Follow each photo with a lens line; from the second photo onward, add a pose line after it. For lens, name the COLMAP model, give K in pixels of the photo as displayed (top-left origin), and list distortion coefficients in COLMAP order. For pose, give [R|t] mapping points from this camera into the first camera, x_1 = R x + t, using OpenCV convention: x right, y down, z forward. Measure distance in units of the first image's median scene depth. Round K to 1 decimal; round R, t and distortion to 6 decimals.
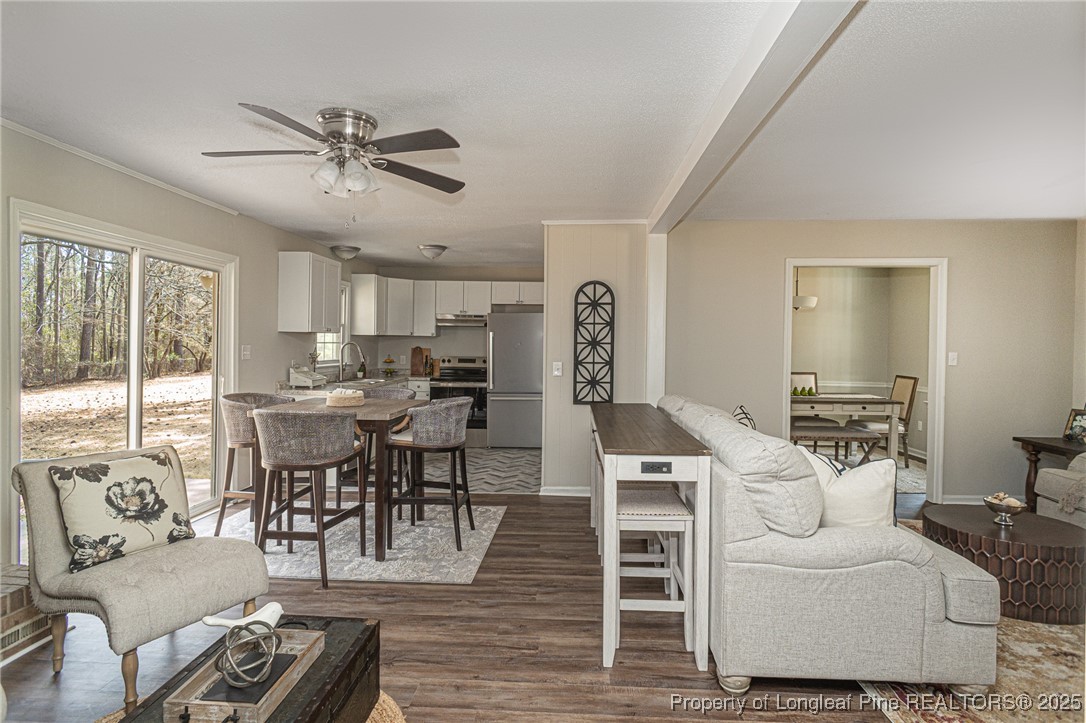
lens RADIAL K [[600.0, 0, 515.9], [0, 600.0, 357.4], [0, 0, 1]] dist [-0.015739, 0.001398]
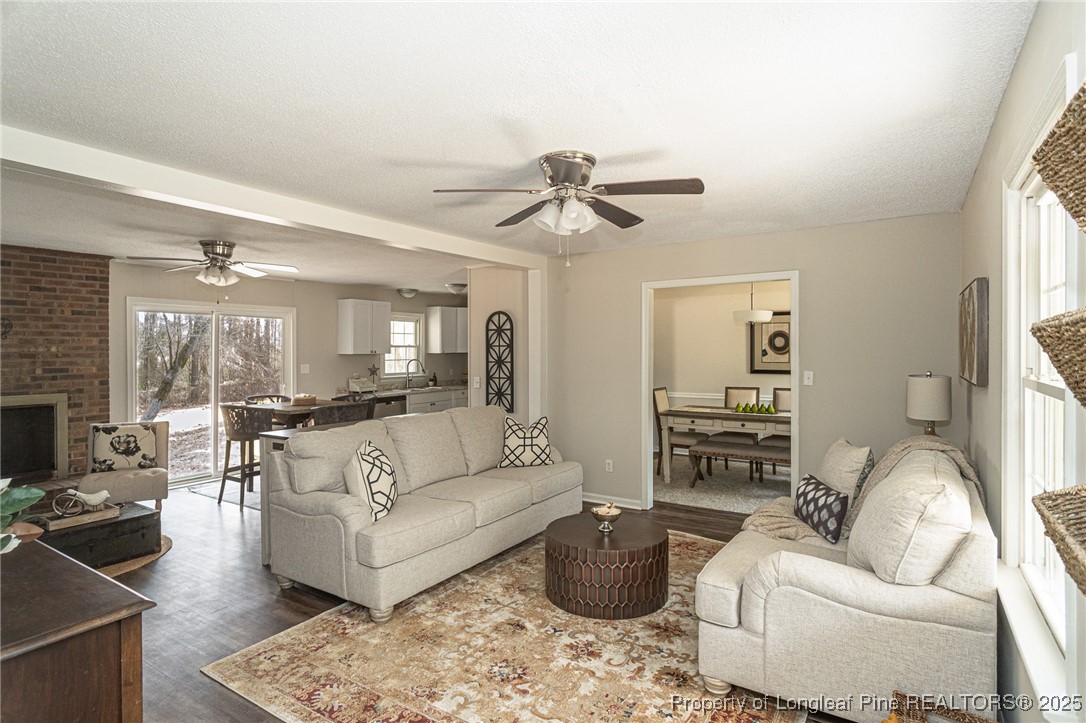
lens RADIAL K [[600.0, 0, 515.9], [0, 600.0, 357.4], [0, 0, 1]] dist [-0.015739, 0.001398]
pose [[0.853927, -0.006852, -0.520347, 0.800716], [0.001959, 0.999949, -0.009953, -0.020800], [0.520388, 0.007480, 0.853897, -0.031935]]
